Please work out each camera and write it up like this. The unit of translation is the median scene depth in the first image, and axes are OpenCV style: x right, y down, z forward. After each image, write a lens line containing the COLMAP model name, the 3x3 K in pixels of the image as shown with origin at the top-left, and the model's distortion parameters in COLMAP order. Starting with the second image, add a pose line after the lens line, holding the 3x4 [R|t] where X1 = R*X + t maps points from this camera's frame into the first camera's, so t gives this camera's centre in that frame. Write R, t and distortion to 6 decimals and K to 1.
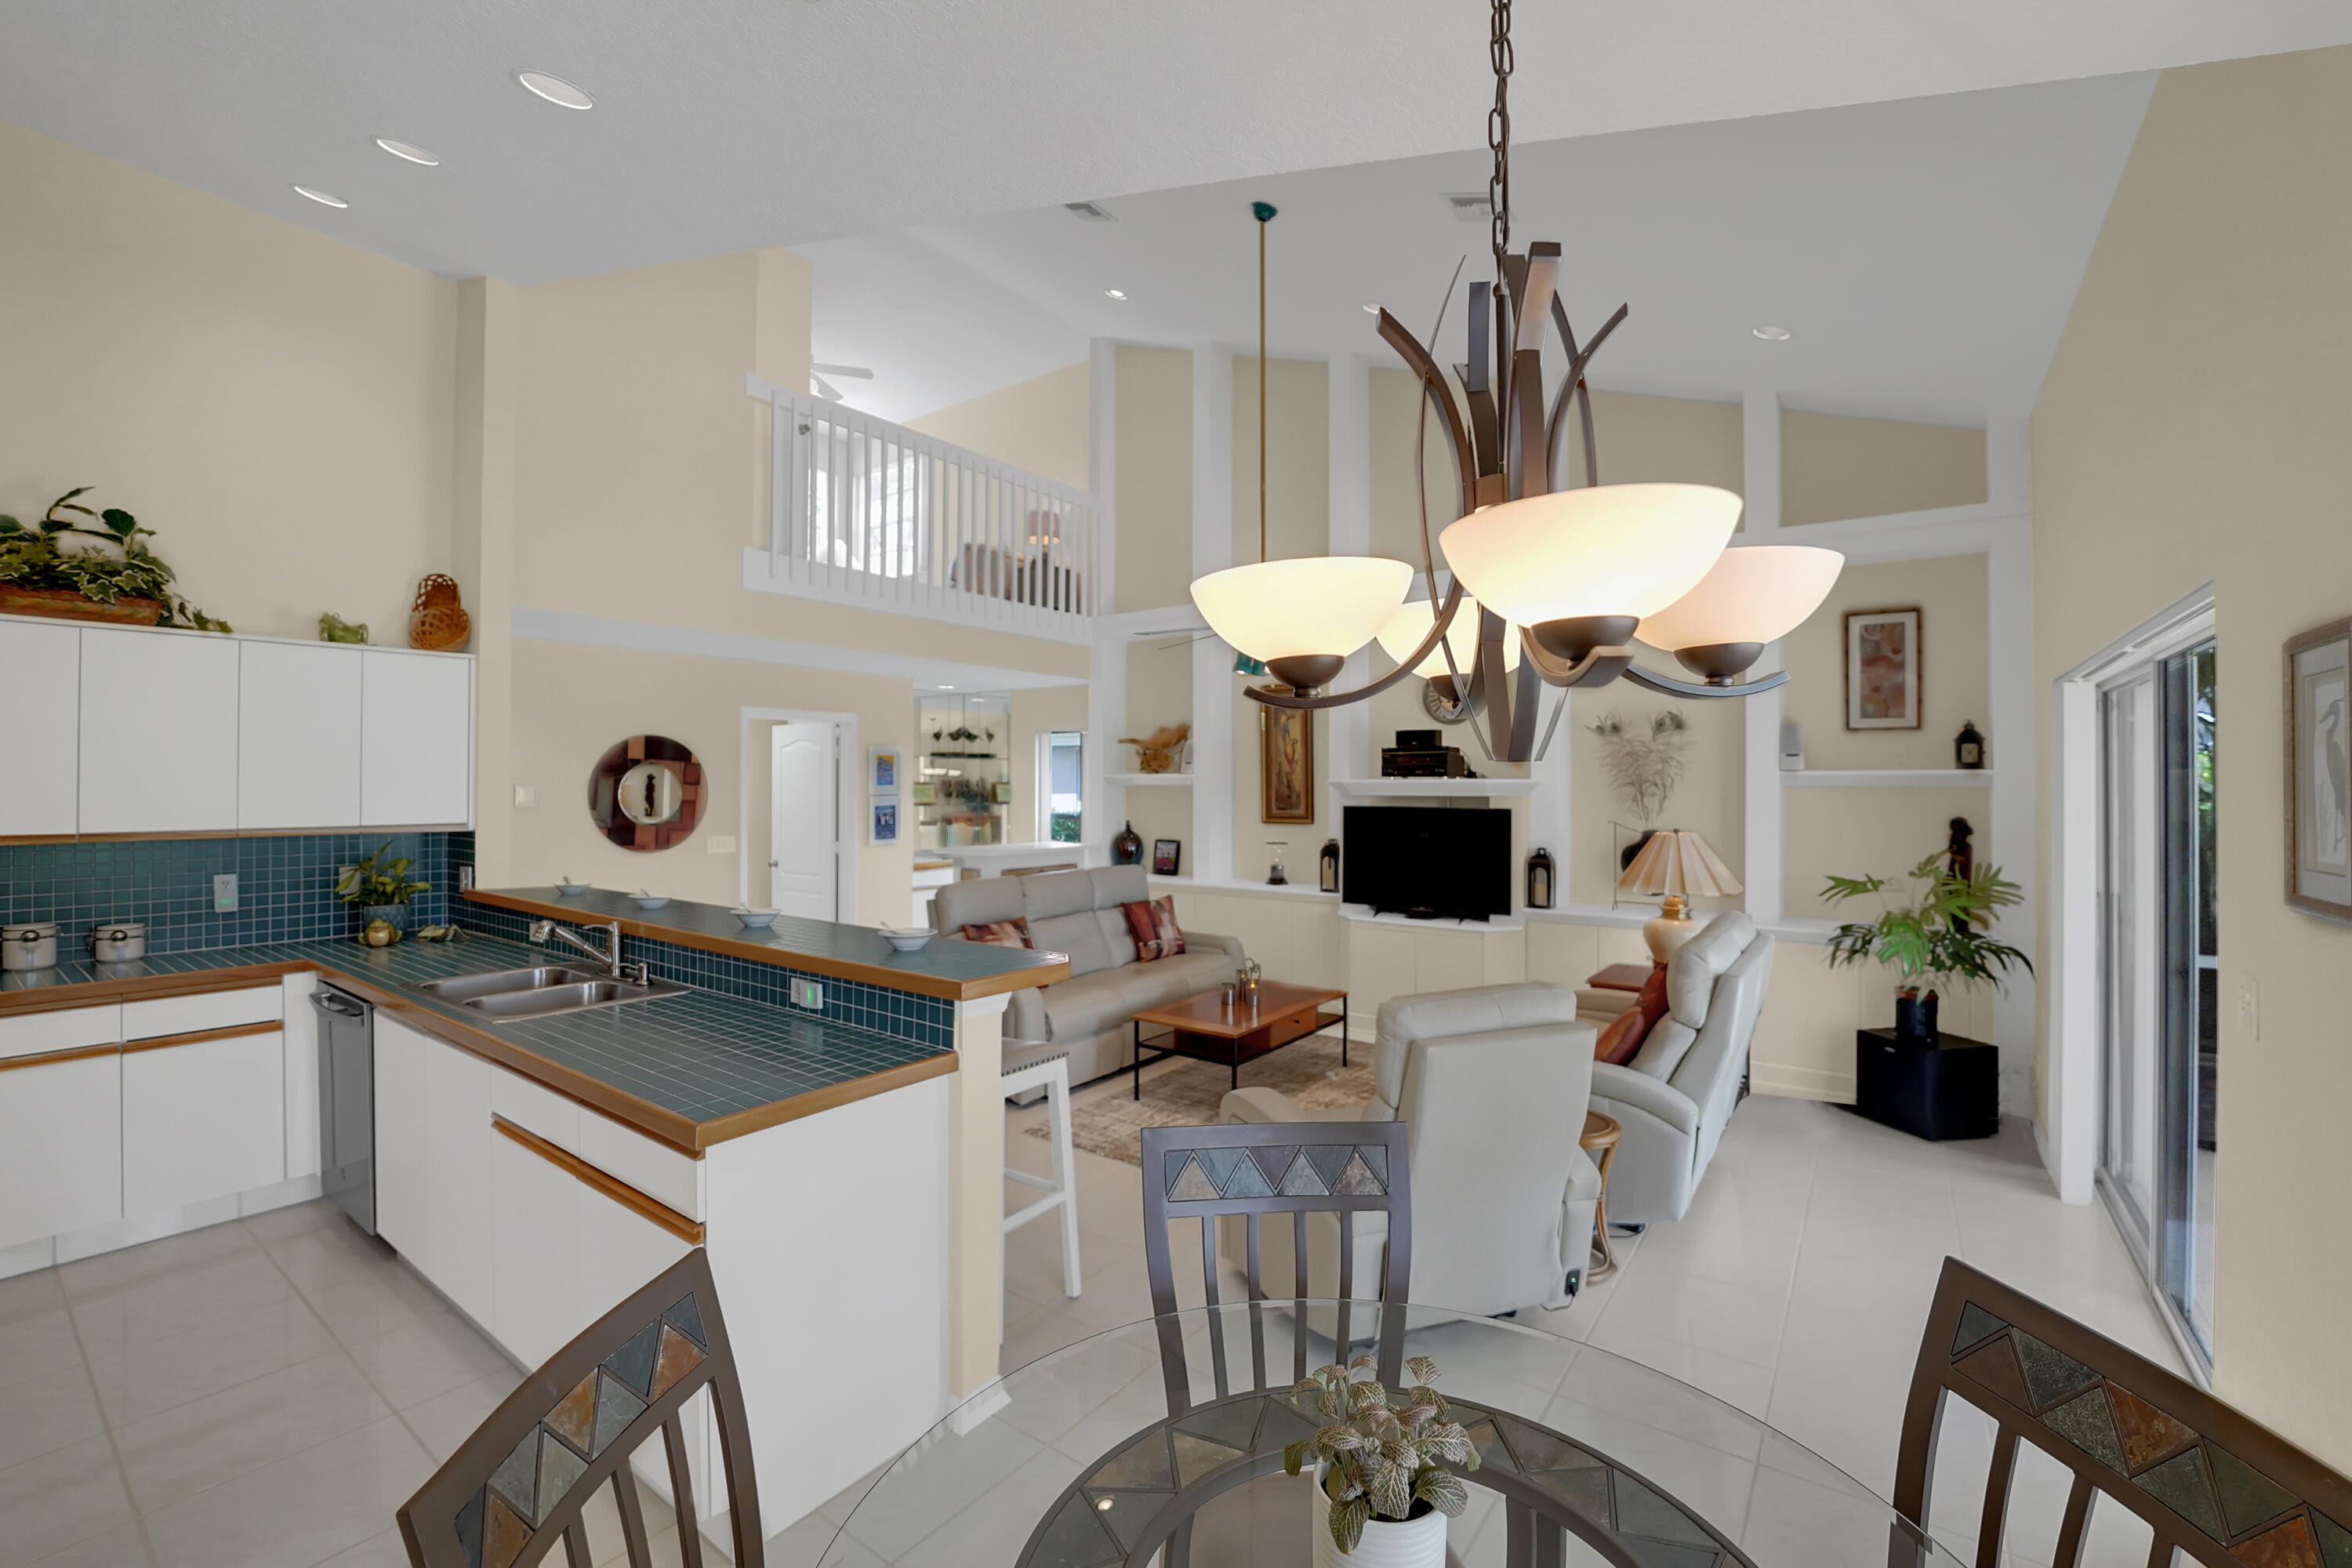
lens RADIAL K [[974.3, 0, 1177.4], [0, 974.3, 799.0], [0, 0, 1]] dist [-0.035705, 0.000152]
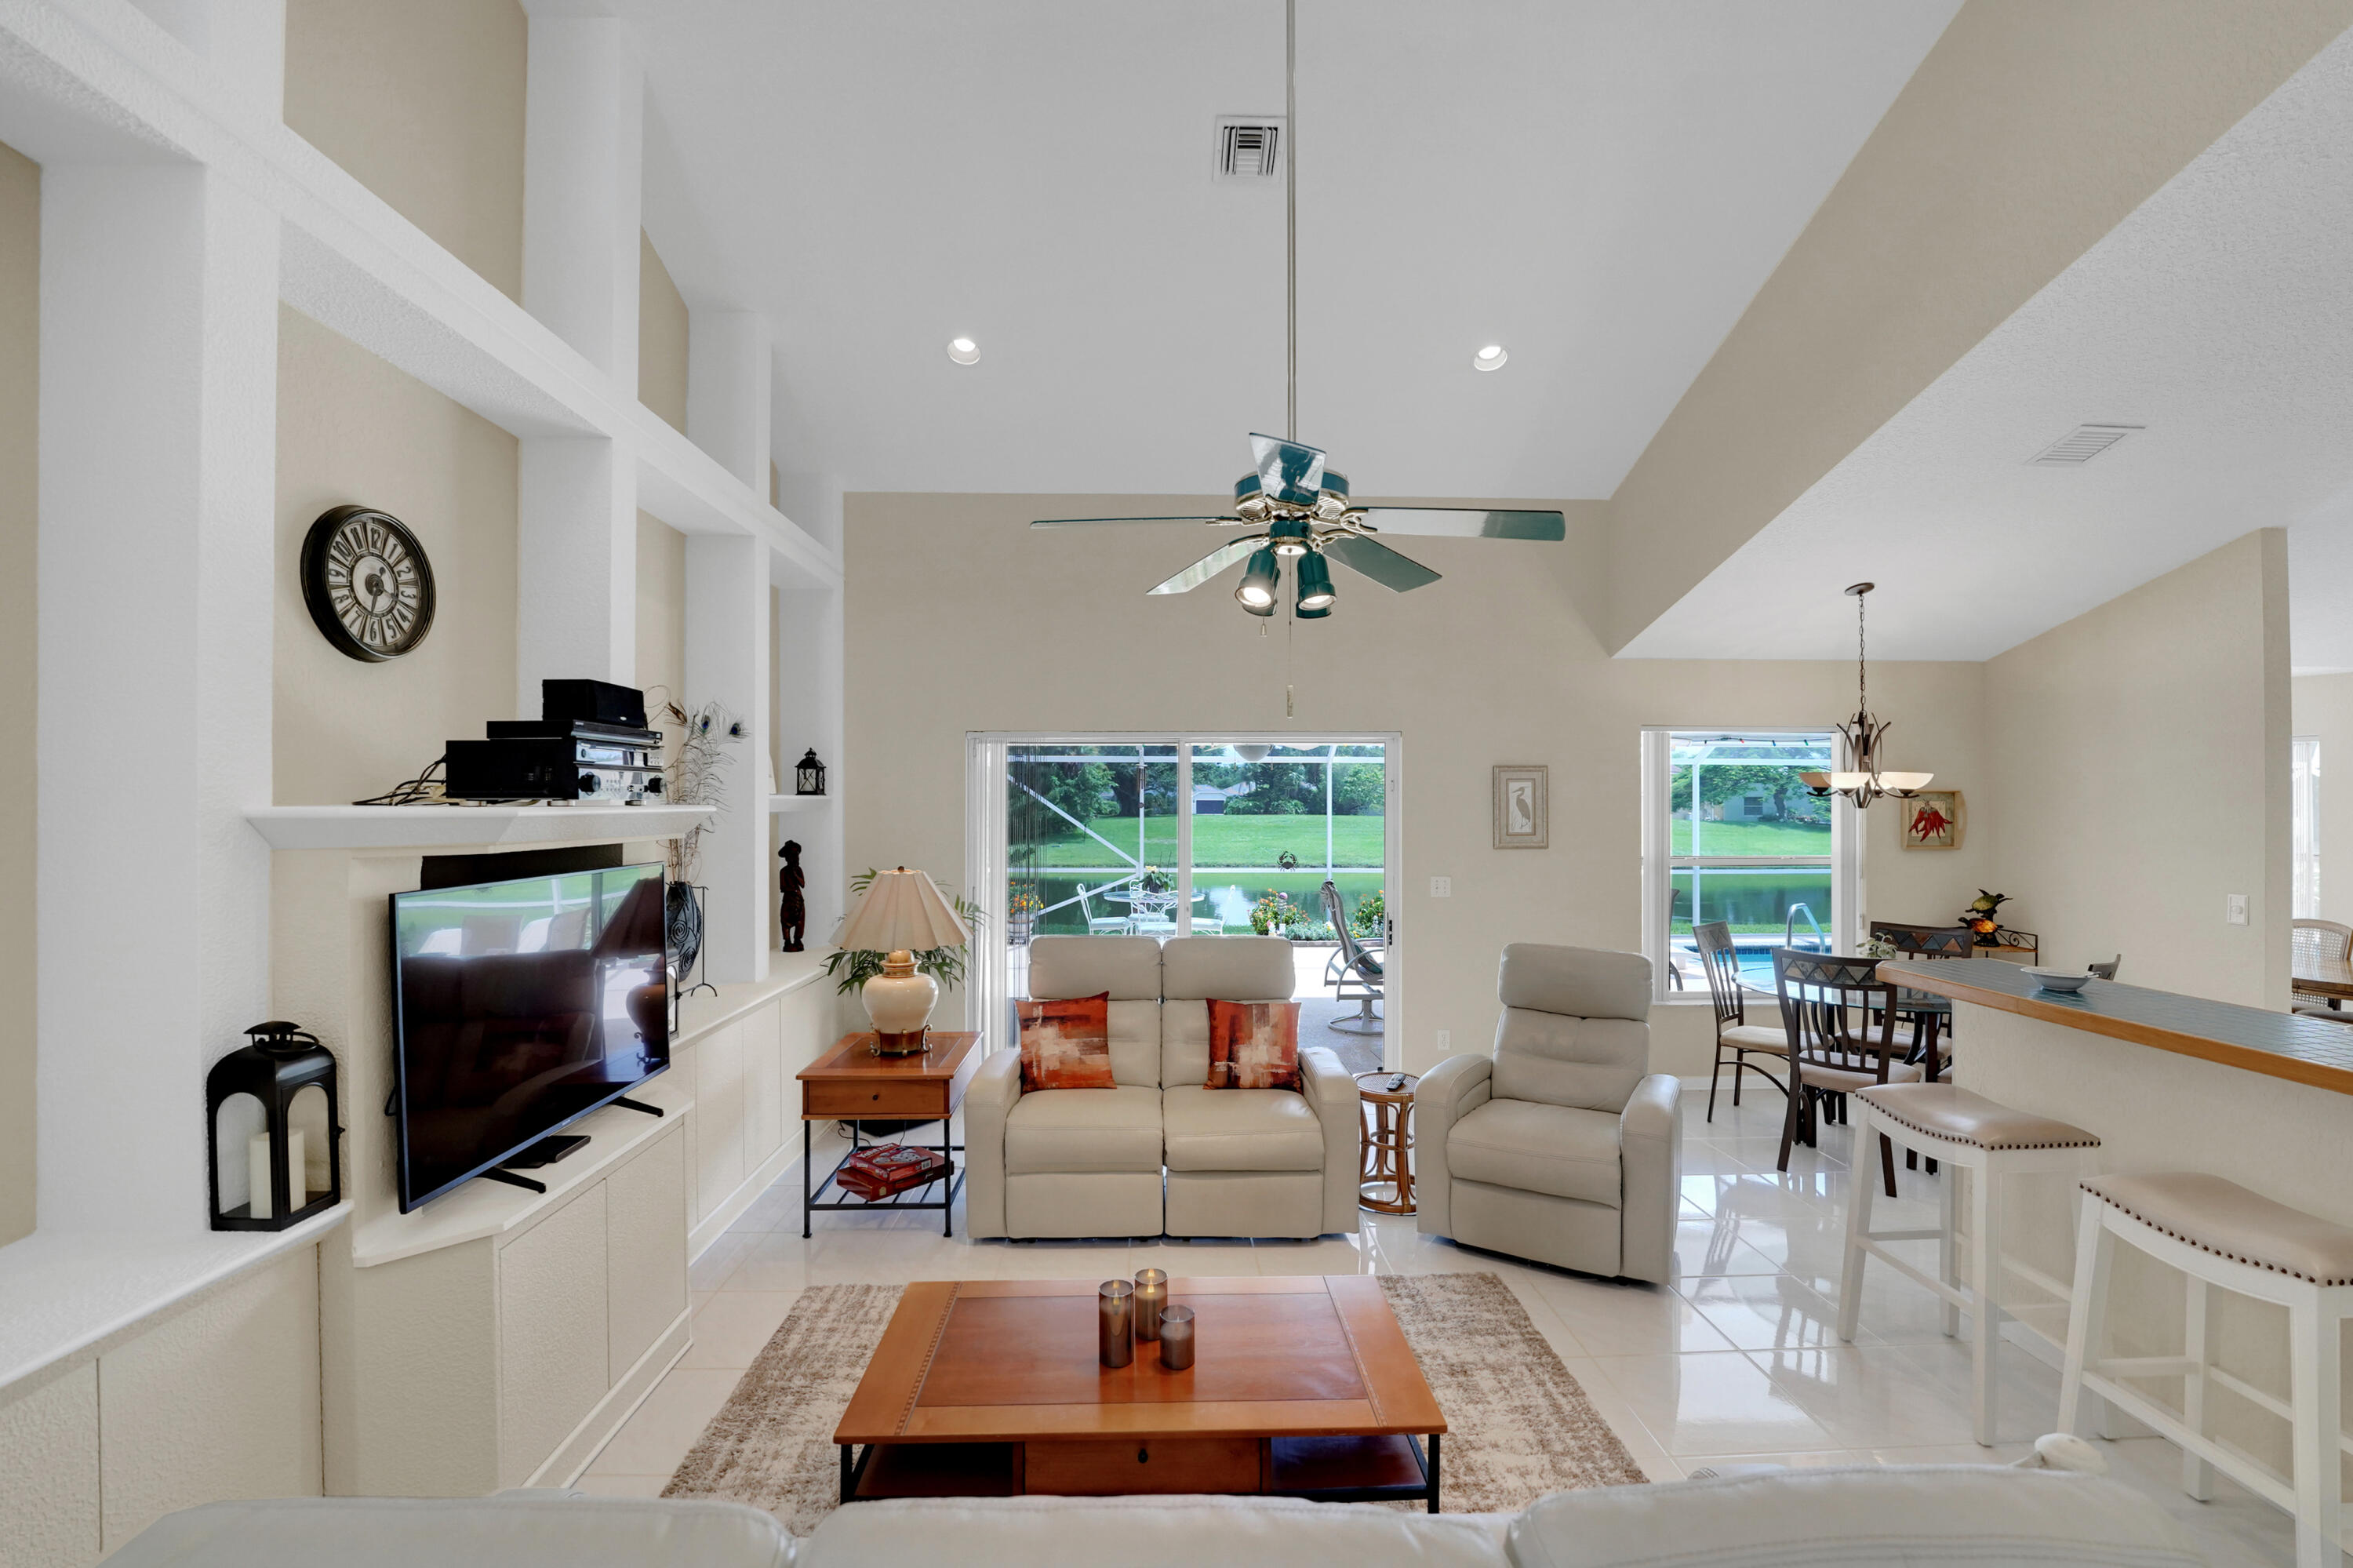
lens RADIAL K [[986.3, 0, 1173.0], [0, 986.3, 798.7], [0, 0, 1]] dist [-0.026538, 0.000152]
pose [[-0.608489, -0.000409, 0.793562, -0.231129], [0.008959, 0.999933, 0.007385, -0.024096], [-0.793512, 0.011603, -0.608444, 1.057973]]
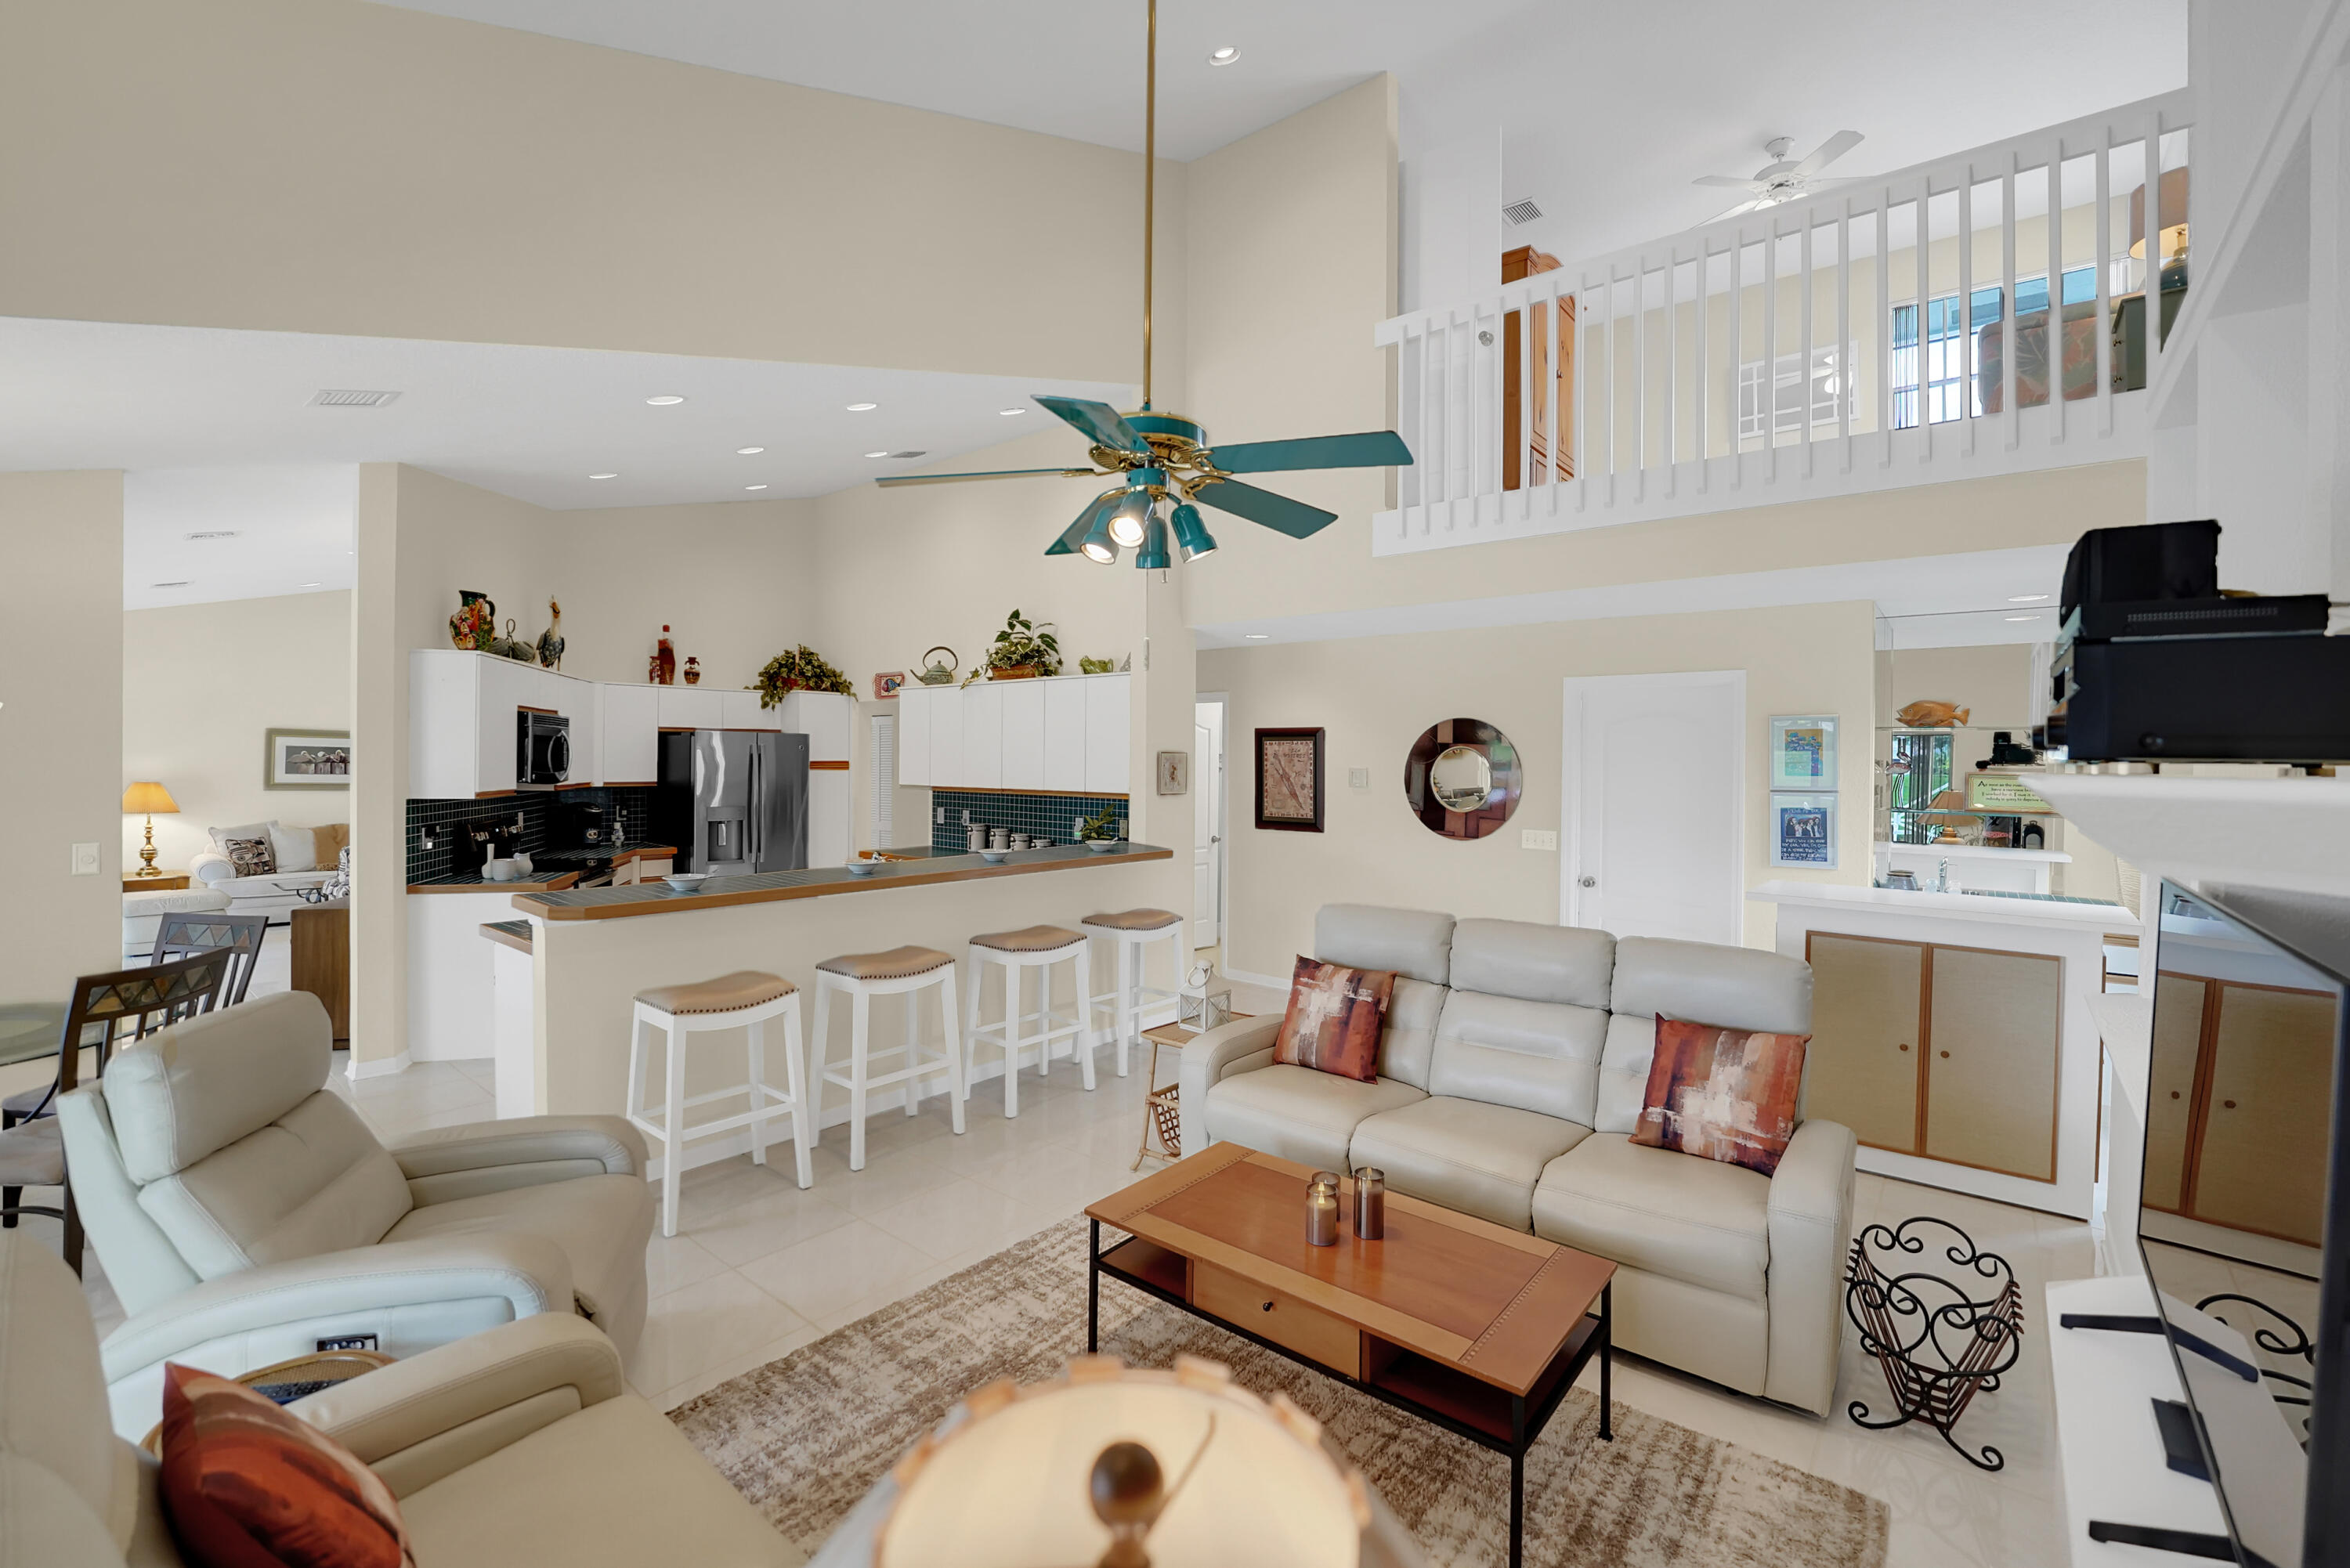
lens RADIAL K [[992.0, 0, 1174.0], [0, 992.0, 756.9], [0, 0, 1]] dist [-0.023664, 0.000380]
pose [[-0.062446, -0.005041, -0.998036, 0.474762], [-0.025357, 0.999672, -0.003463, -0.017511], [0.997726, 0.025091, -0.062553, 0.803497]]
